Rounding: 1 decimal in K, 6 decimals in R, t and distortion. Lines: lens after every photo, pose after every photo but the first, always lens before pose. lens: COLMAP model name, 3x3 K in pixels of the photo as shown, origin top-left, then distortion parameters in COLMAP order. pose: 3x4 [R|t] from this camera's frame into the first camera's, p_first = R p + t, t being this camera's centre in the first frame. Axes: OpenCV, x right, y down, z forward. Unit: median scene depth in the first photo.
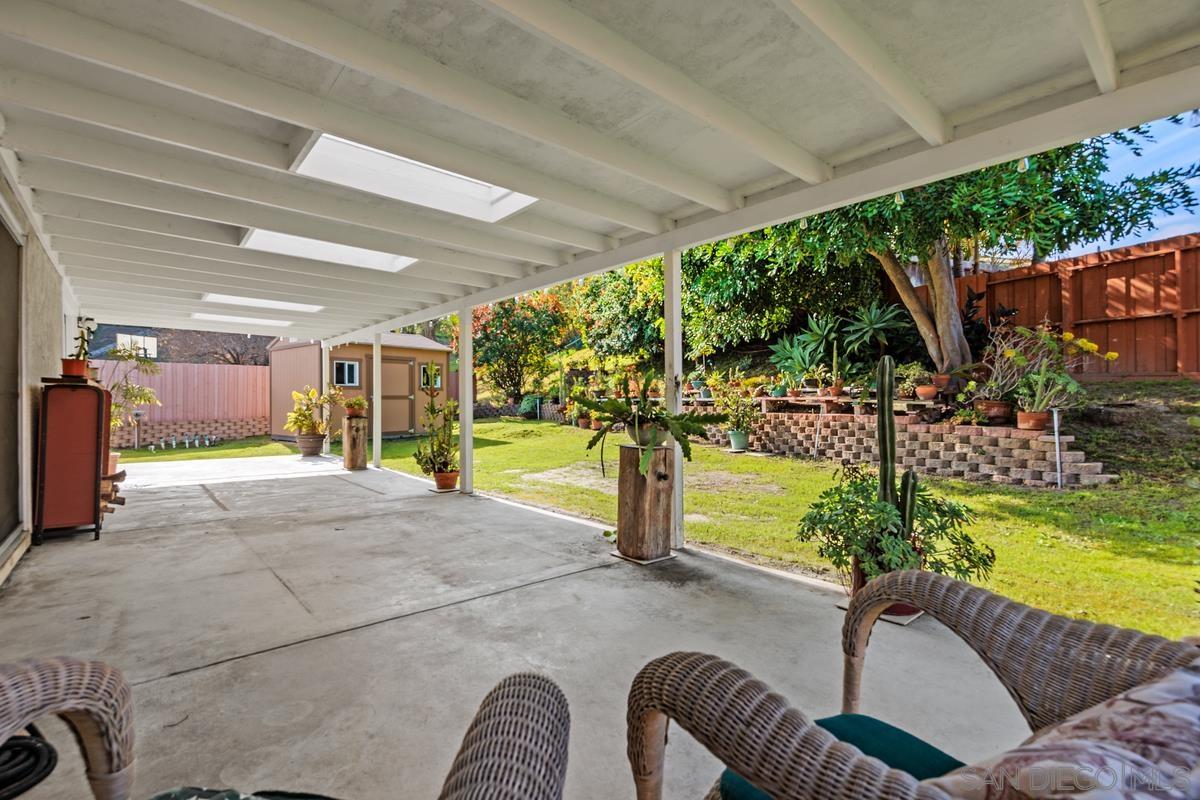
lens RADIAL K [[539.2, 0, 600.0], [0, 539.2, 400.0], [0, 0, 1]] dist [0.000428, -0.000016]
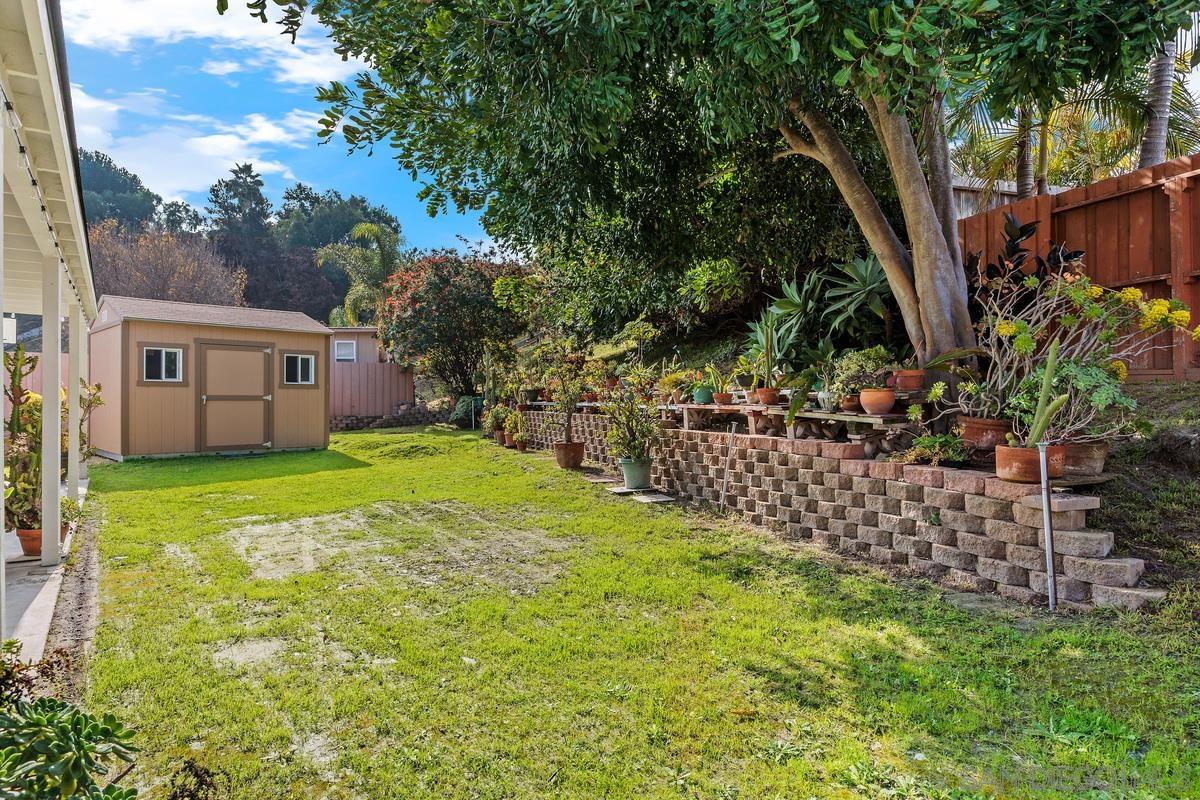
lens RADIAL K [[691.5, 0, 600.0], [0, 691.5, 400.0], [0, 0, 1]] dist [-0.004340, -0.000843]
pose [[0.994910, 0.007471, -0.100489, 0.379295], [-0.007354, 0.999972, 0.001540, -0.013610], [0.100498, -0.000793, 0.994937, 0.262718]]
